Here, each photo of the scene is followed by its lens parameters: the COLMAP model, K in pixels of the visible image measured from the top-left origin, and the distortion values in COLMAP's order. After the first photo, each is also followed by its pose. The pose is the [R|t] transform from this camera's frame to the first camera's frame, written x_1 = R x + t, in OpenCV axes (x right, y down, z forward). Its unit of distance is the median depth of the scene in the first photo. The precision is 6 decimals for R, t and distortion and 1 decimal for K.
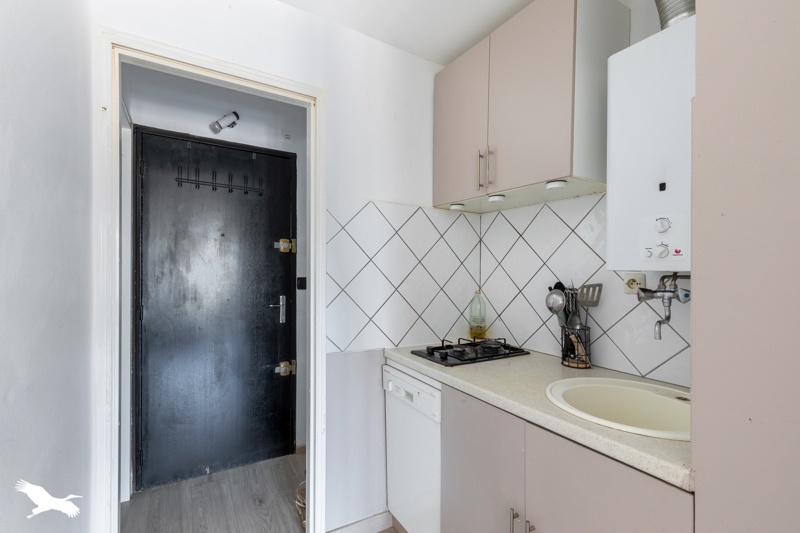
lens RADIAL K [[366.5, 0, 404.6], [0, 366.5, 269.7], [0, 0, 1]] dist [-0.002324, 0.001228]
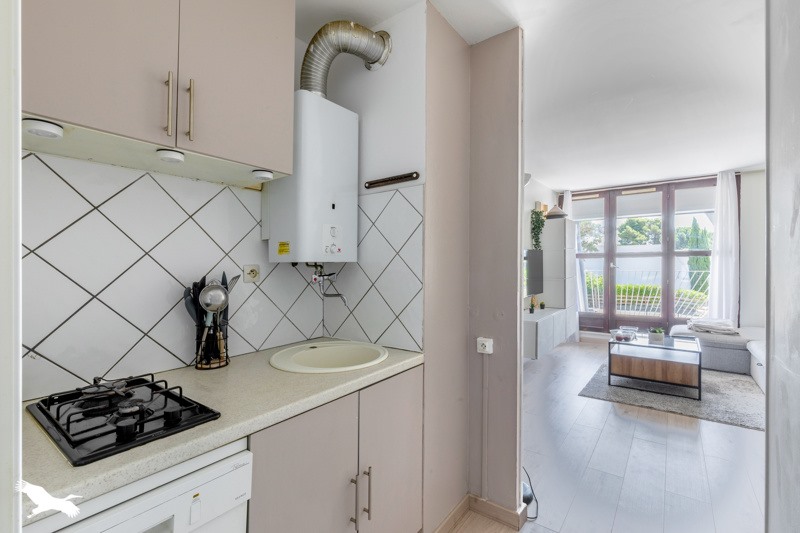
lens RADIAL K [[366.5, 0, 372.5], [0, 366.5, 265.6], [0, 0, 1]] dist [-0.002324, 0.001228]
pose [[-0.333040, -0.012056, 0.942836, -0.611981], [-0.000631, 0.999921, 0.012563, -0.001425], [-0.942913, 0.003589, -0.333021, 1.061213]]
